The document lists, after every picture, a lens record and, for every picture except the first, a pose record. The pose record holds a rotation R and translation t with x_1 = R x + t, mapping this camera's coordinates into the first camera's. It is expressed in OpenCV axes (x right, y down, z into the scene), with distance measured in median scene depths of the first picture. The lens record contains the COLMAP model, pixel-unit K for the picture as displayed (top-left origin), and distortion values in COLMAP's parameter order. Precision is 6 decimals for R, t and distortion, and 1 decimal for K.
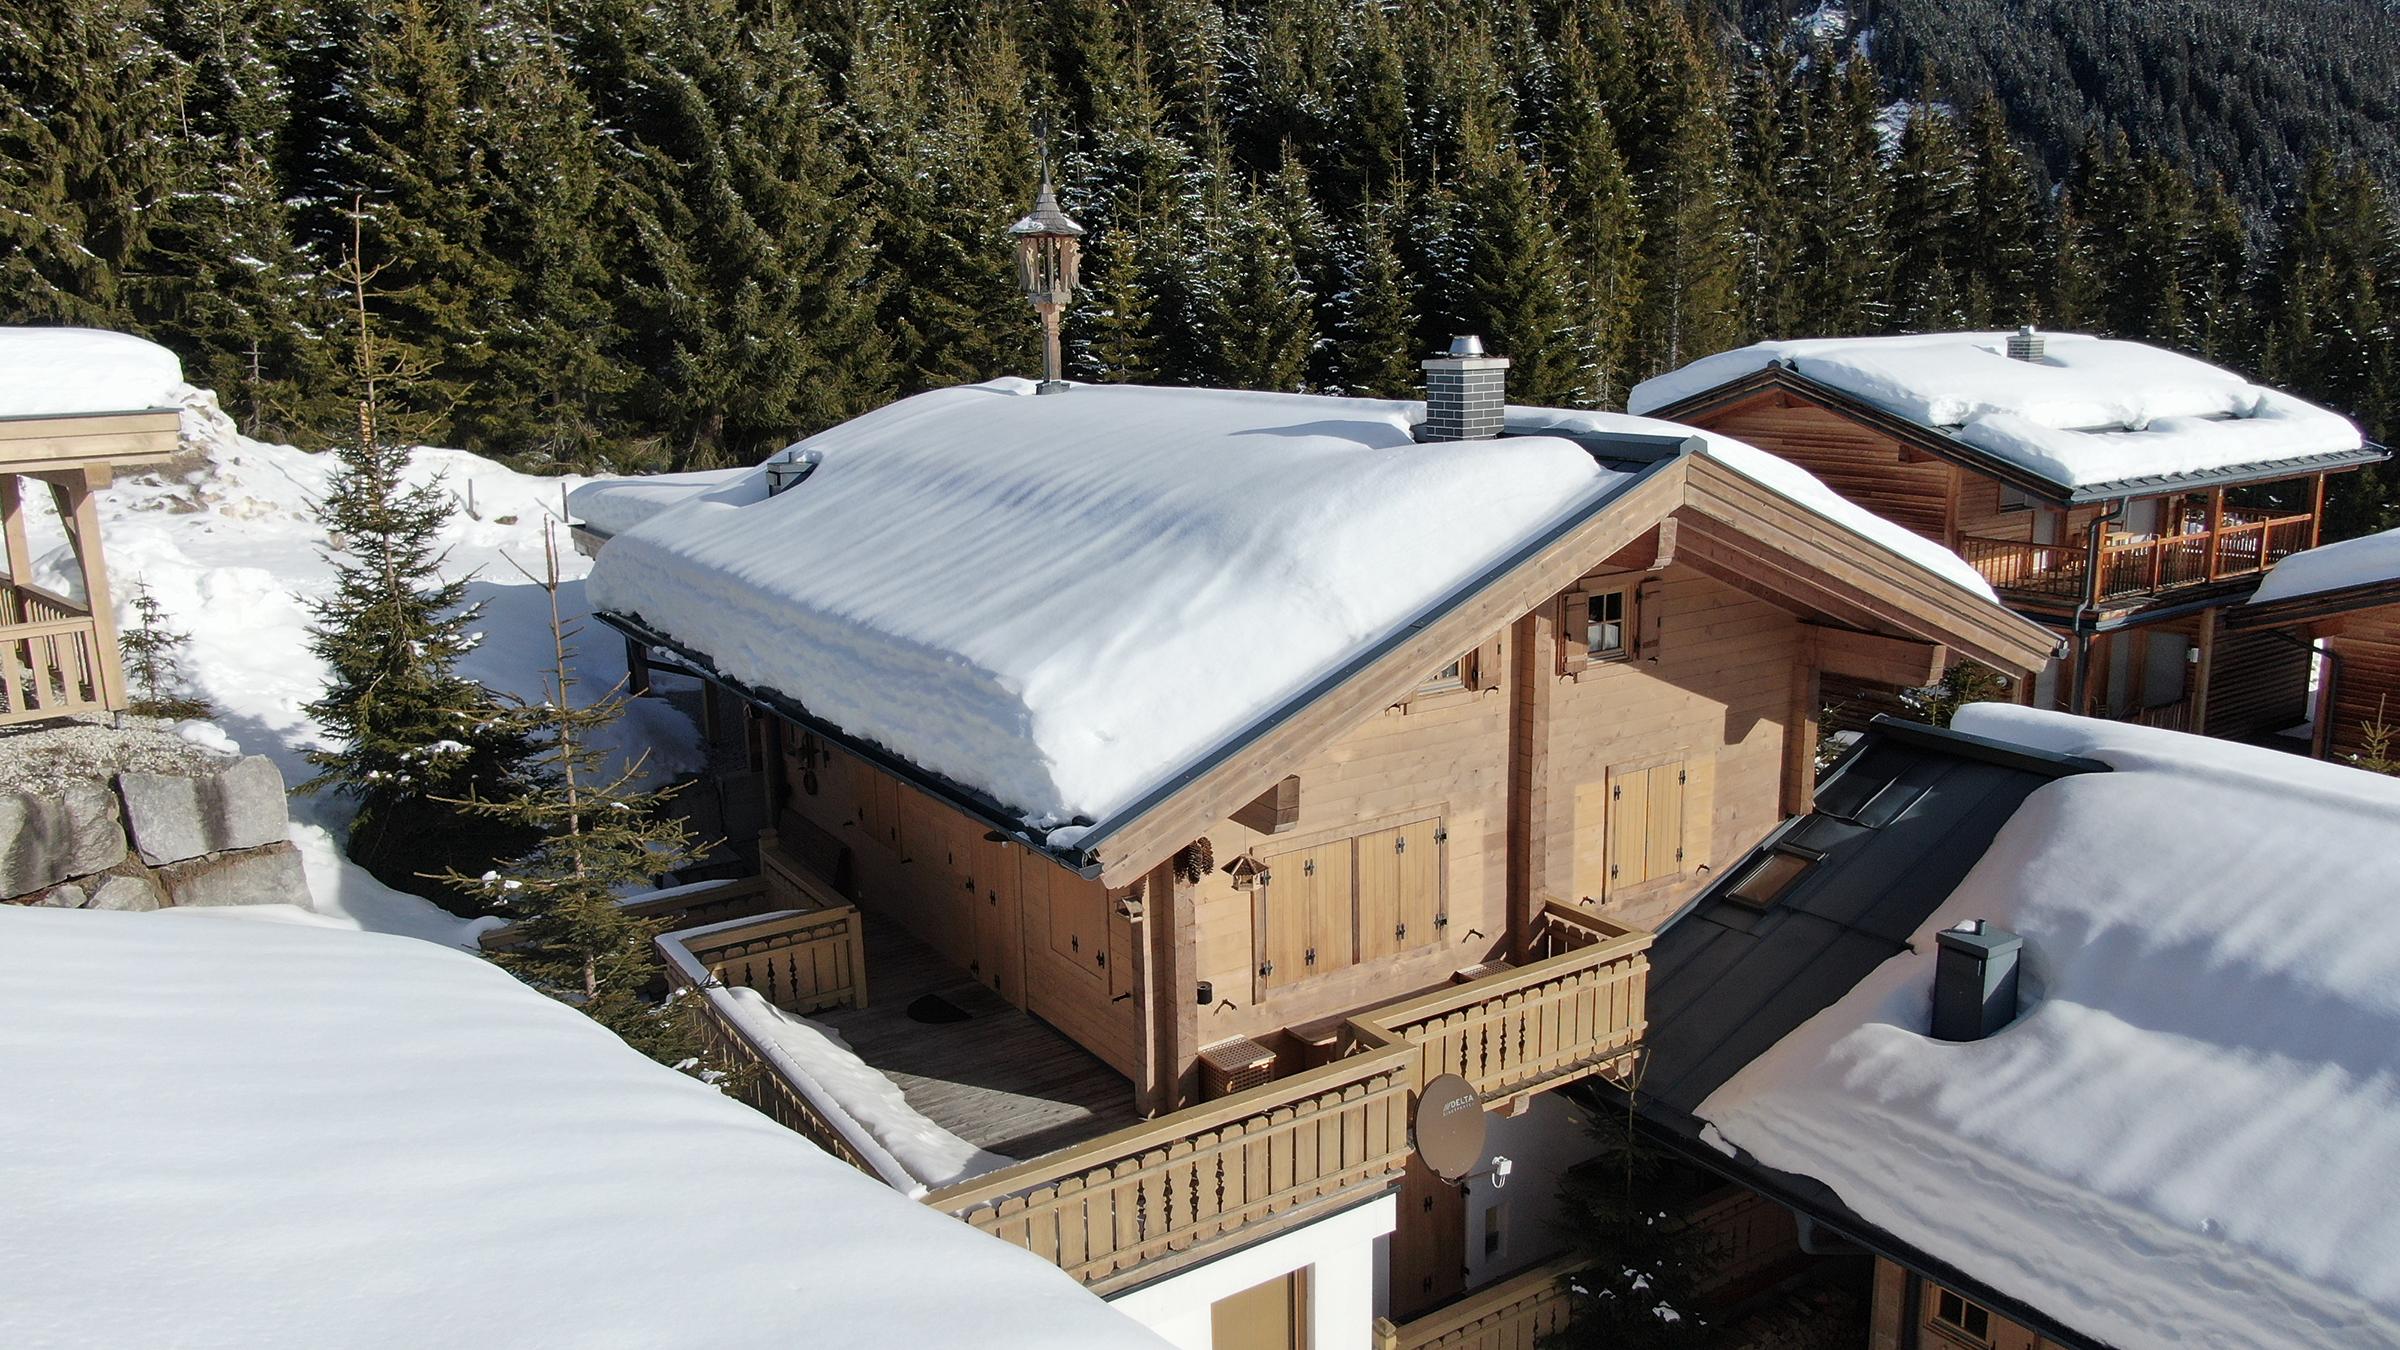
lens RADIAL K [[1716.7, 0, 1207.1], [0, 1716.7, 672.3], [0, 0, 1]] dist [-0.025389, 0.010253]
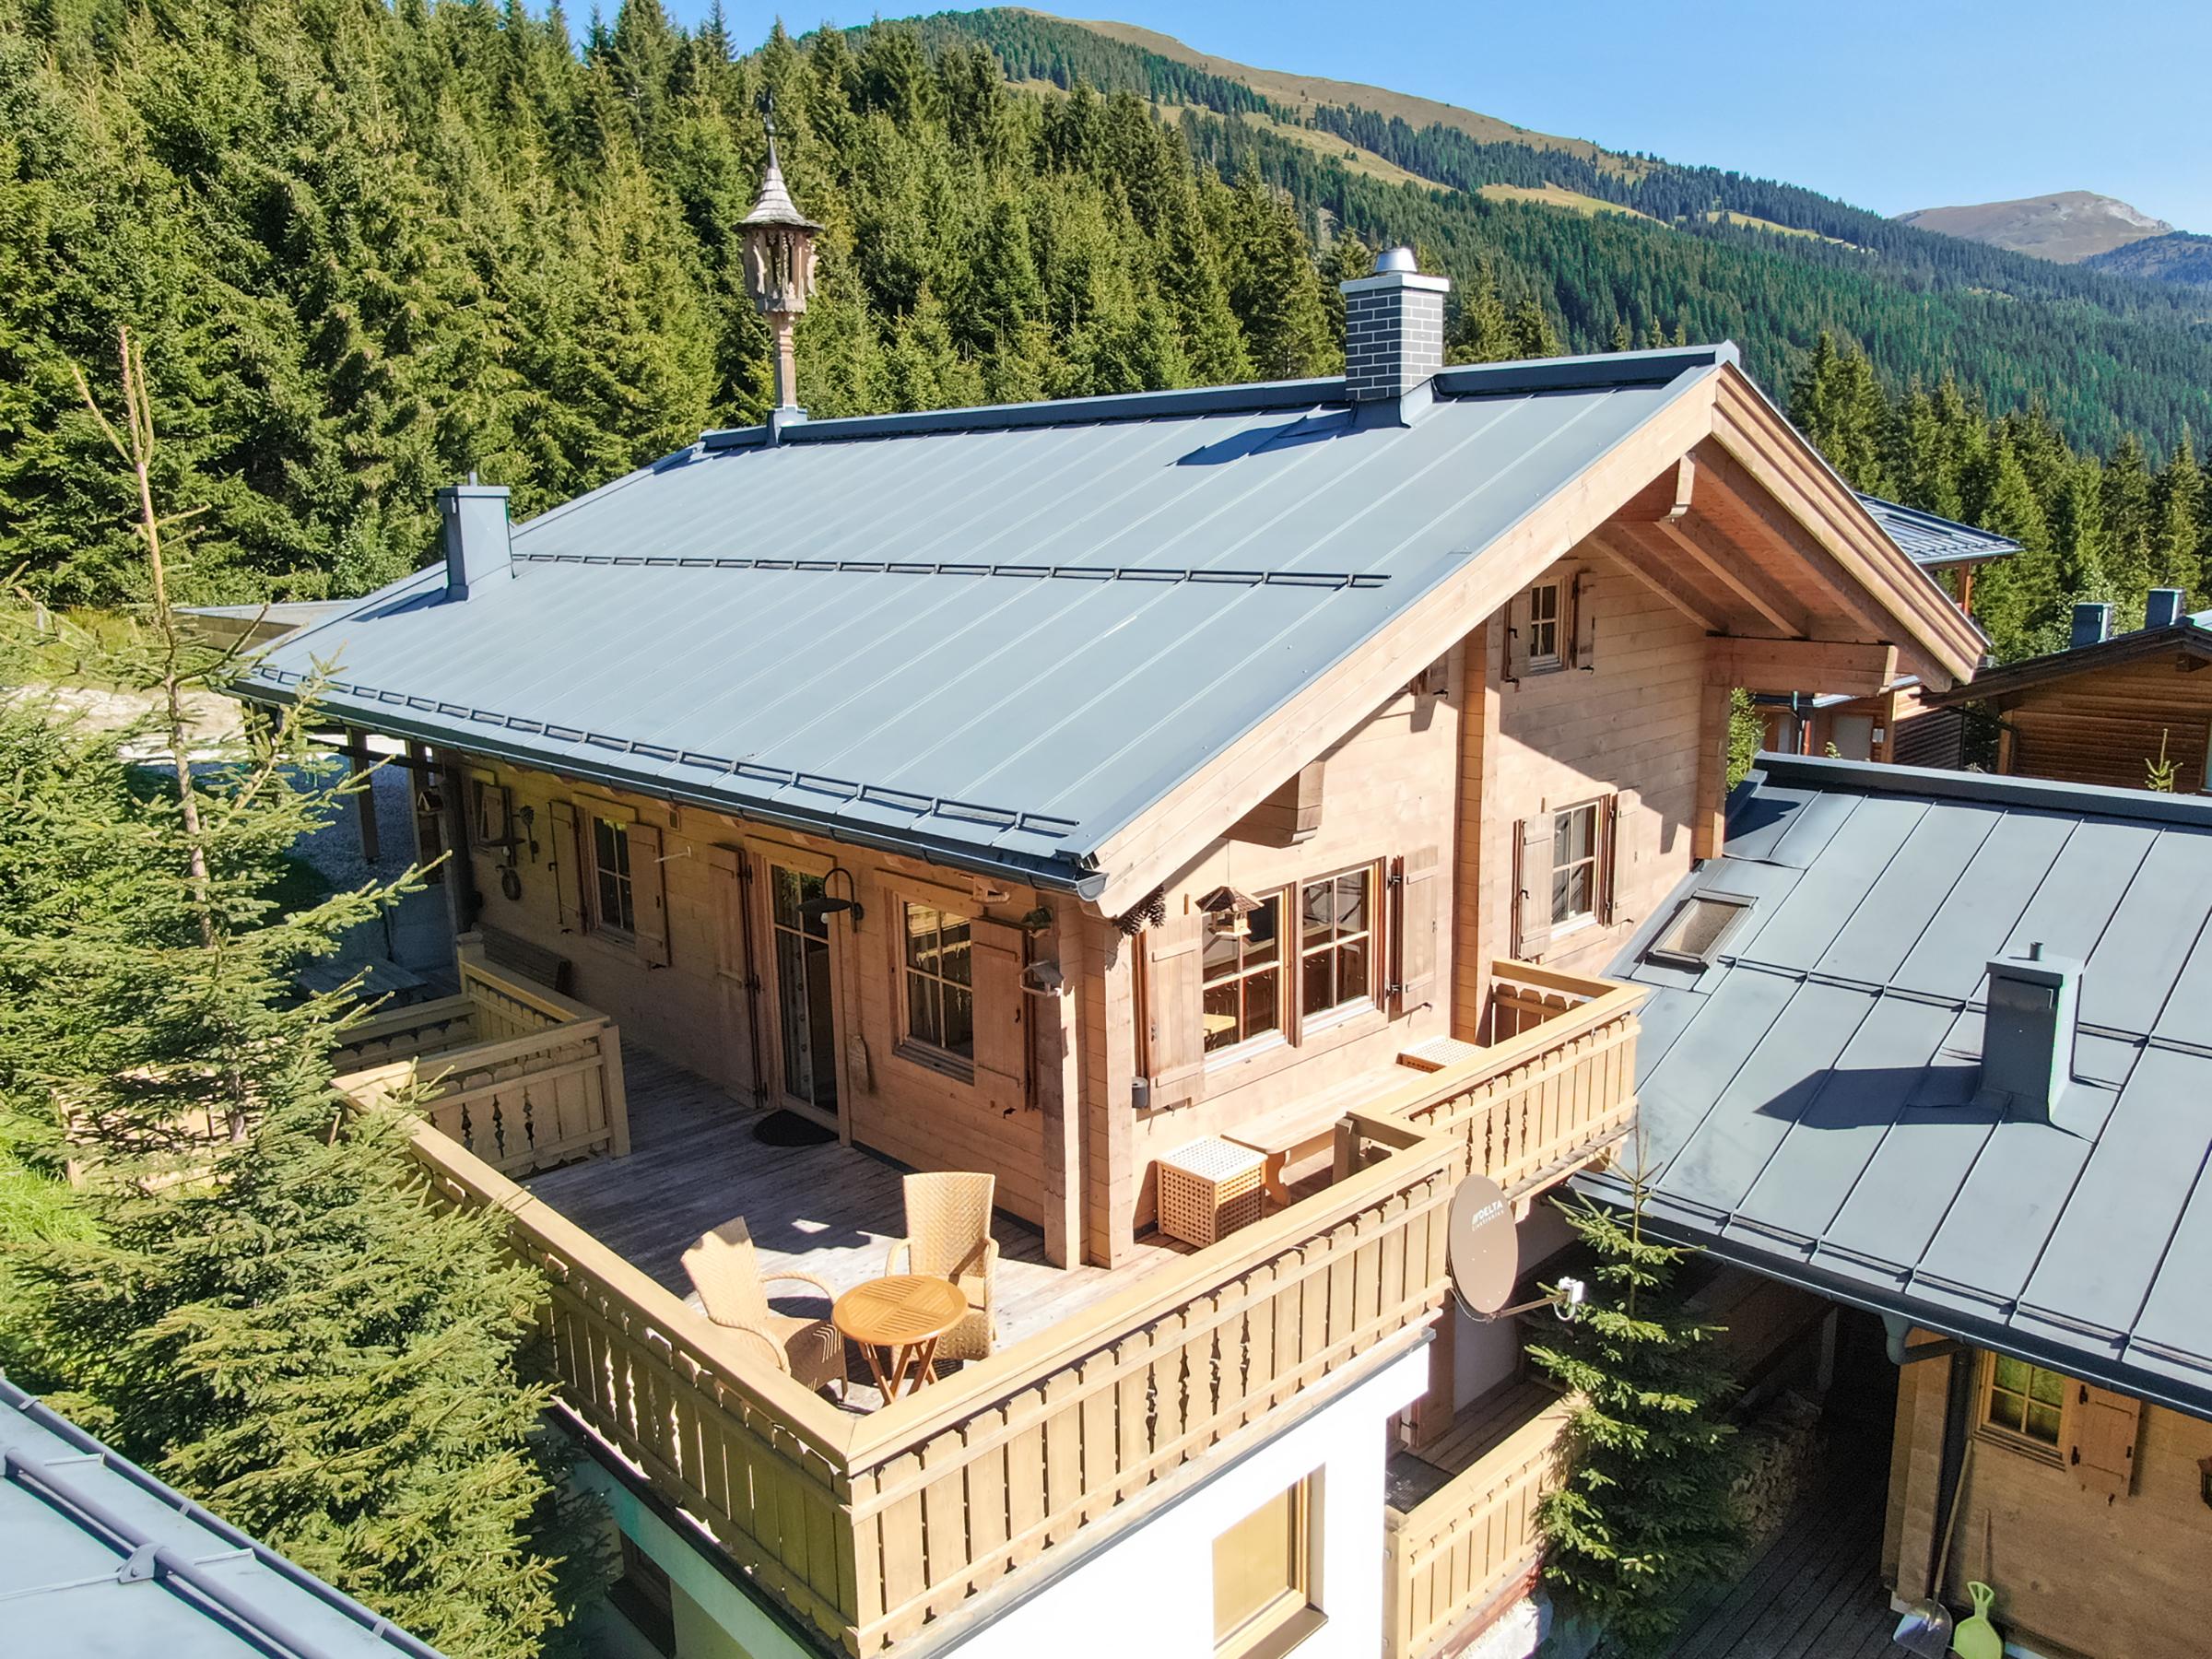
lens RADIAL K [[1581.0, 0, 1114.9], [0, 1581.0, 825.3], [0, 0, 1]] dist [-0.023097, 0.005540]
pose [[0.981944, -0.036200, 0.185677, -0.111106], [0.038088, 0.999253, -0.006608, 0.064239], [-0.185299, 0.013561, 0.982589, 0.279872]]
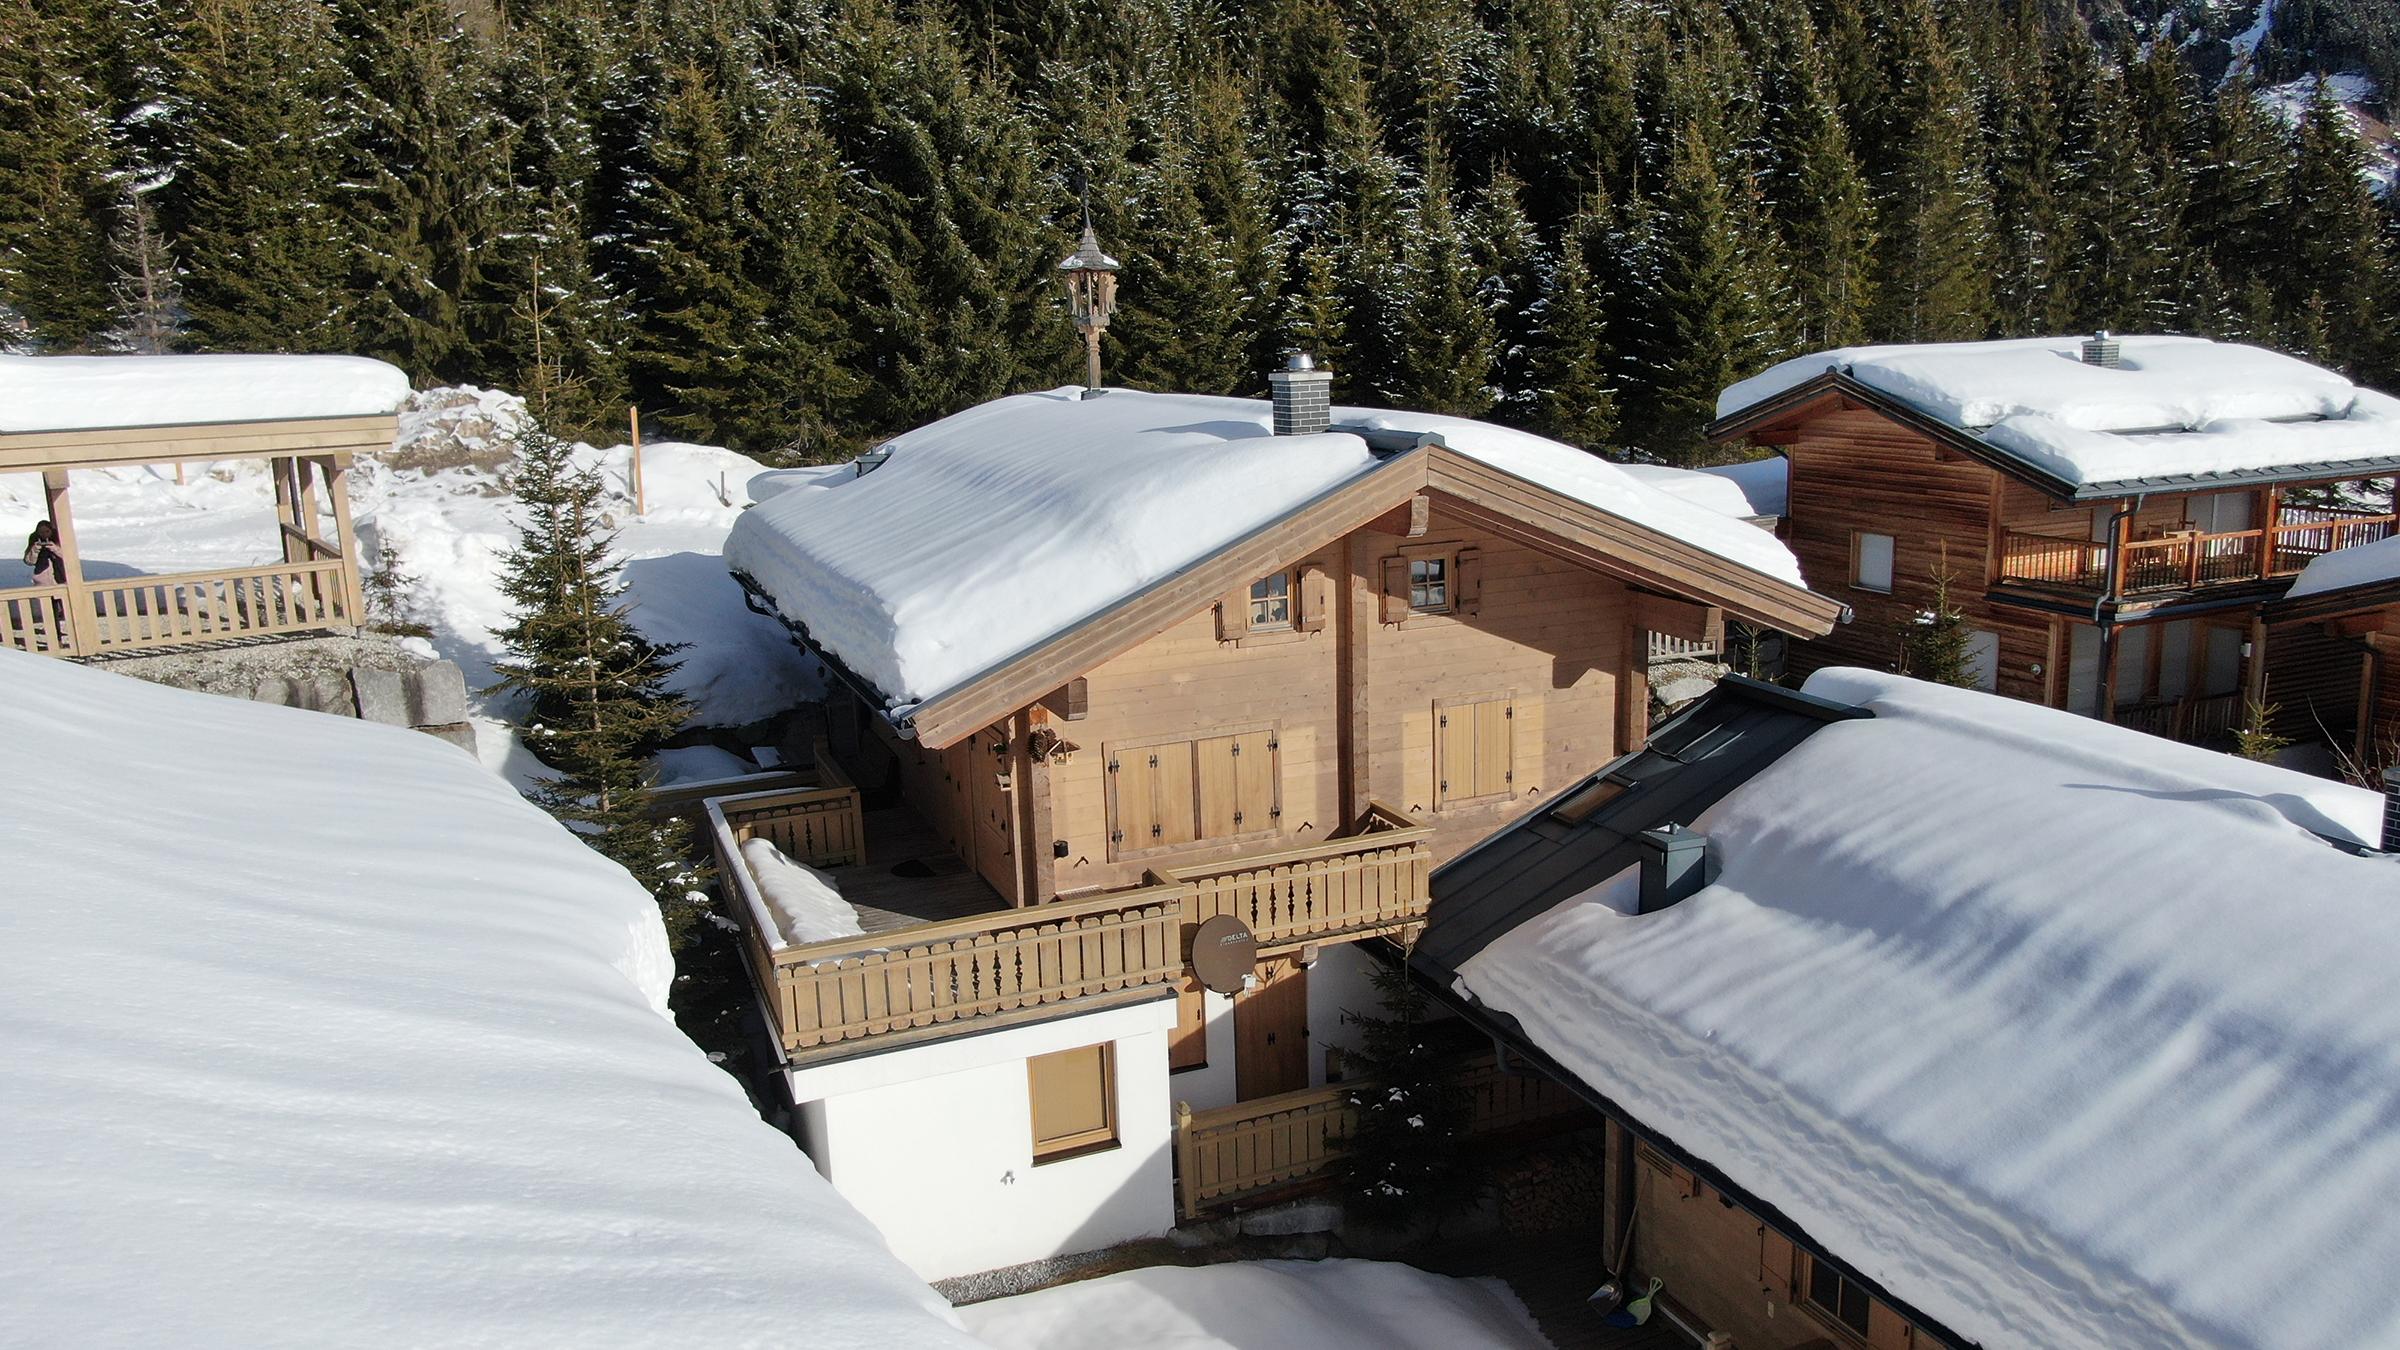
lens RADIAL K [[1716.7, 0, 1205.7], [0, 1716.7, 673.9], [0, 0, 1]] dist [-0.025389, 0.010253]
pose [[0.981847, 0.027261, -0.187703, 0.297864], [-0.027405, 0.999623, 0.001829, 0.037766], [0.187682, 0.003348, 0.982224, -0.244720]]
